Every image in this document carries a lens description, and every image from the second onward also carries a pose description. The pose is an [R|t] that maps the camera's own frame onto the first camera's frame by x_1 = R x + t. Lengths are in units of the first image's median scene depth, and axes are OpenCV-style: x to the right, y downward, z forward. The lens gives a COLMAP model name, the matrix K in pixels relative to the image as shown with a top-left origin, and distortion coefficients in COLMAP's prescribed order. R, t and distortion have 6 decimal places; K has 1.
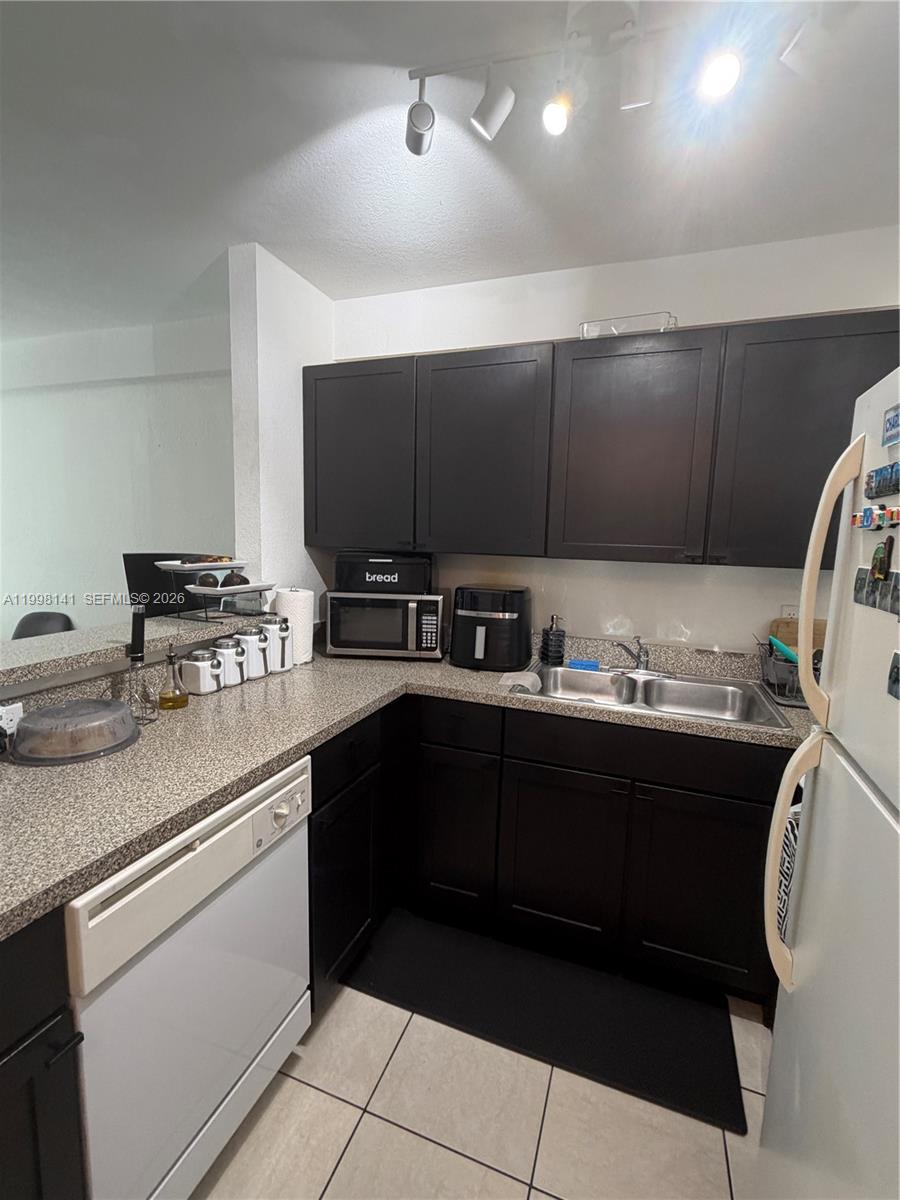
lens RADIAL K [[534.0, 0, 451.0], [0, 534.0, 598.2], [0, 0, 1]] dist [-0.001973, -0.000145]
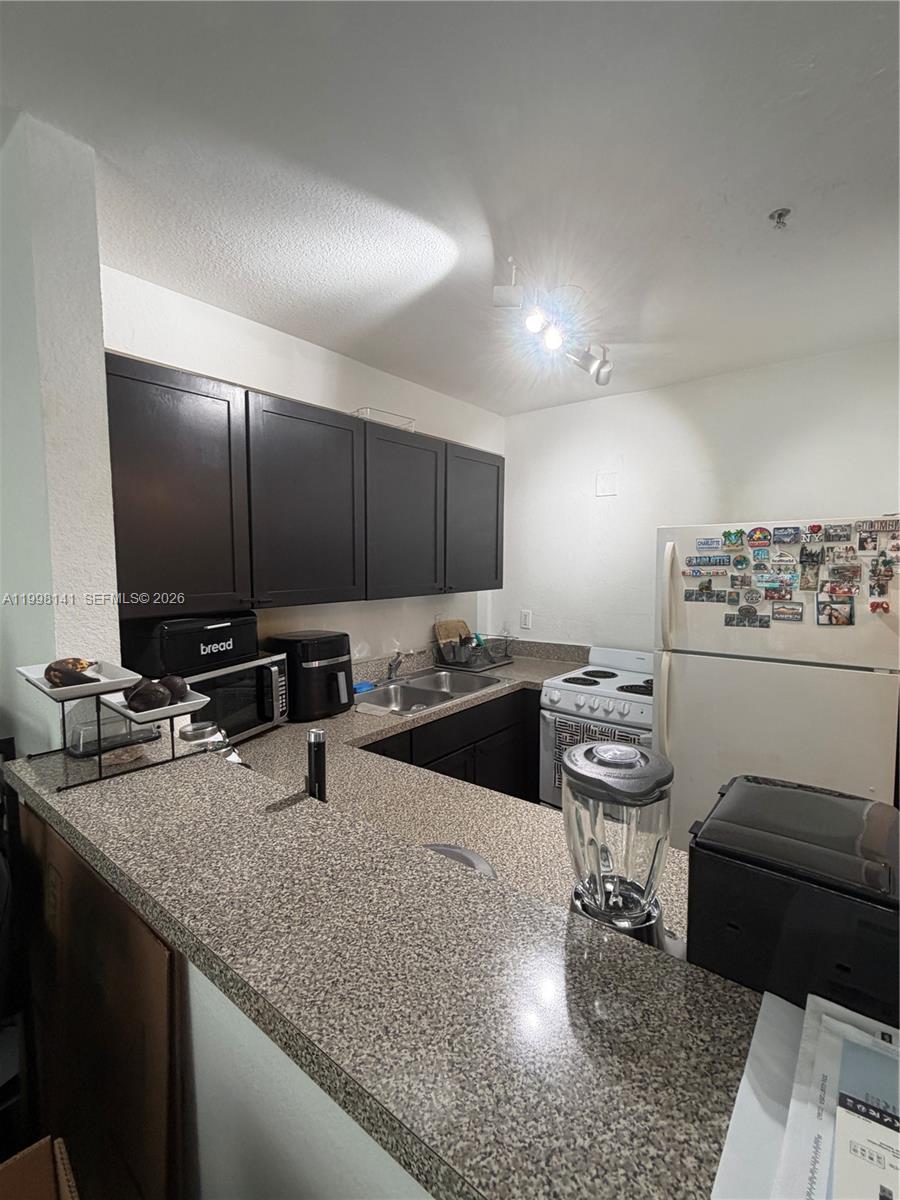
lens RADIAL K [[534.0, 0, 451.2], [0, 534.0, 601.5], [0, 0, 1]] dist [-0.001973, -0.000145]
pose [[0.312011, -0.104563, 0.944307, -0.791131], [0.132102, 0.989045, 0.065869, -0.115444], [-0.940850, 0.104193, 0.322406, 0.417220]]
